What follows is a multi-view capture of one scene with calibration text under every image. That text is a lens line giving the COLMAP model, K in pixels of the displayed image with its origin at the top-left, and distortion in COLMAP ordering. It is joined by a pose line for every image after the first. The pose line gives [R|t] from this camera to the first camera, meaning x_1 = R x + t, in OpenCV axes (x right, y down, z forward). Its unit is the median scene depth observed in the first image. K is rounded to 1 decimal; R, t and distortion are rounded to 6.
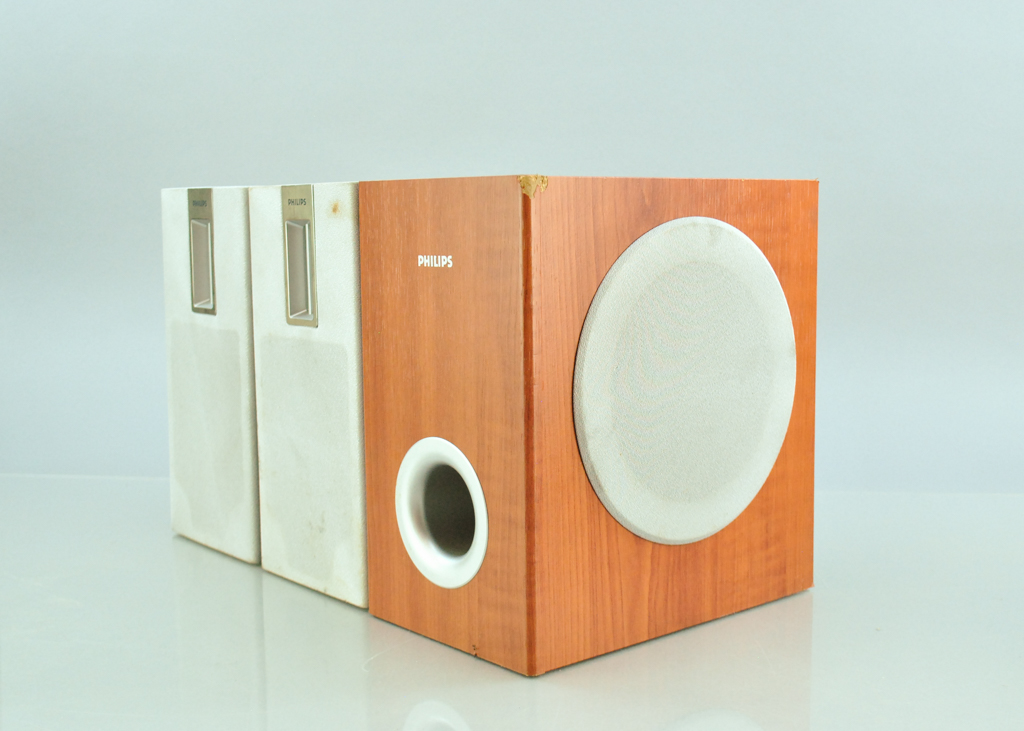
lens RADIAL K [[1360.2, 0, 509.9], [0, 1360.2, 373.0], [0, 0, 1]] dist [-0.052111, 0.000000]
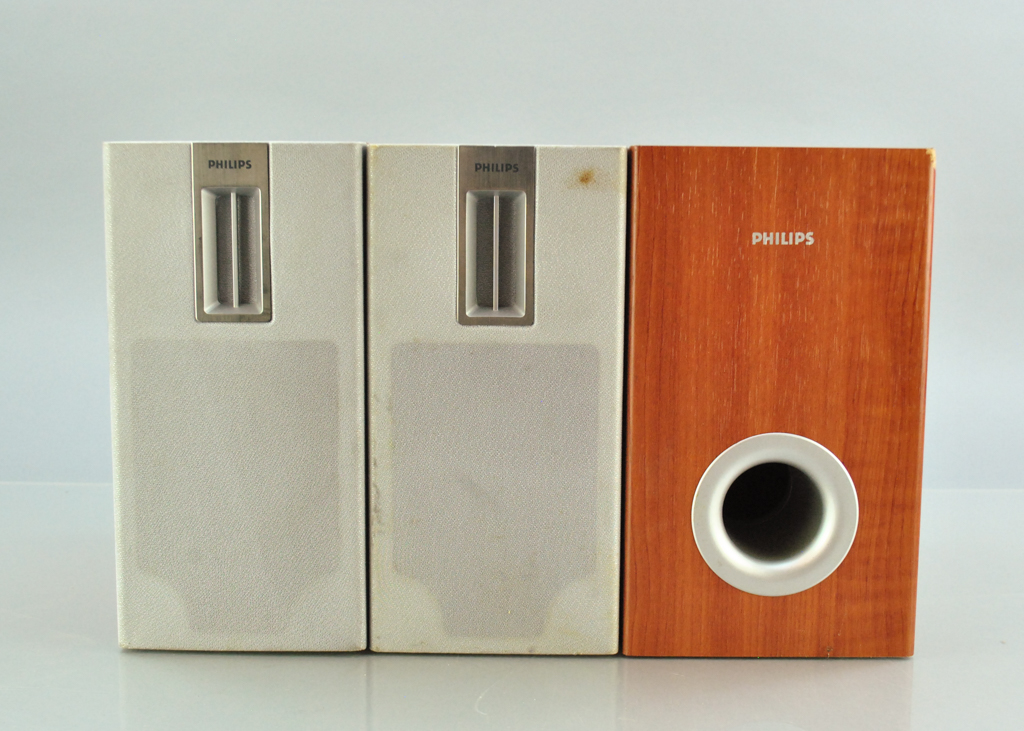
lens RADIAL K [[1360.2, 0, 513.1], [0, 1360.2, 357.4], [0, 0, 1]] dist [-0.052111, 0.000000]
pose [[0.647069, -0.088447, 0.757284, -0.852340], [0.079304, 0.995669, 0.048527, -0.060720], [-0.758296, 0.028655, 0.651281, 0.543548]]
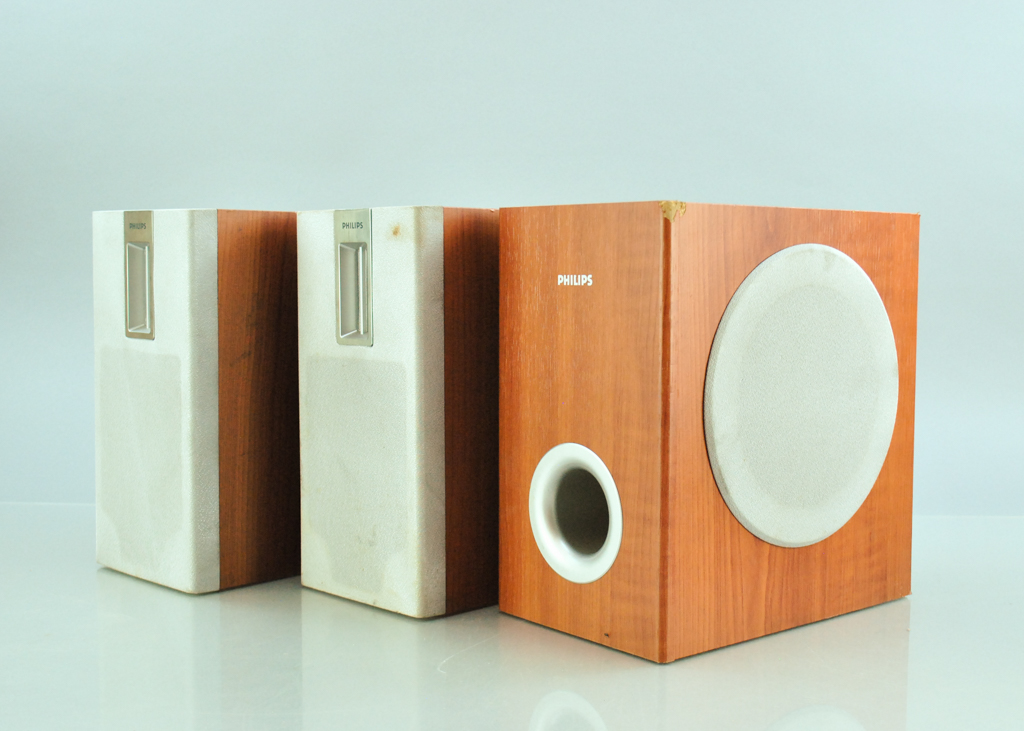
lens RADIAL K [[1360.2, 0, 517.0], [0, 1360.2, 366.6], [0, 0, 1]] dist [-0.052111, 0.000000]
pose [[0.999738, 0.015694, -0.016664, -0.081150], [-0.016408, 0.998913, -0.043620, 0.034922], [0.015961, 0.043882, 0.998909, -0.085393]]
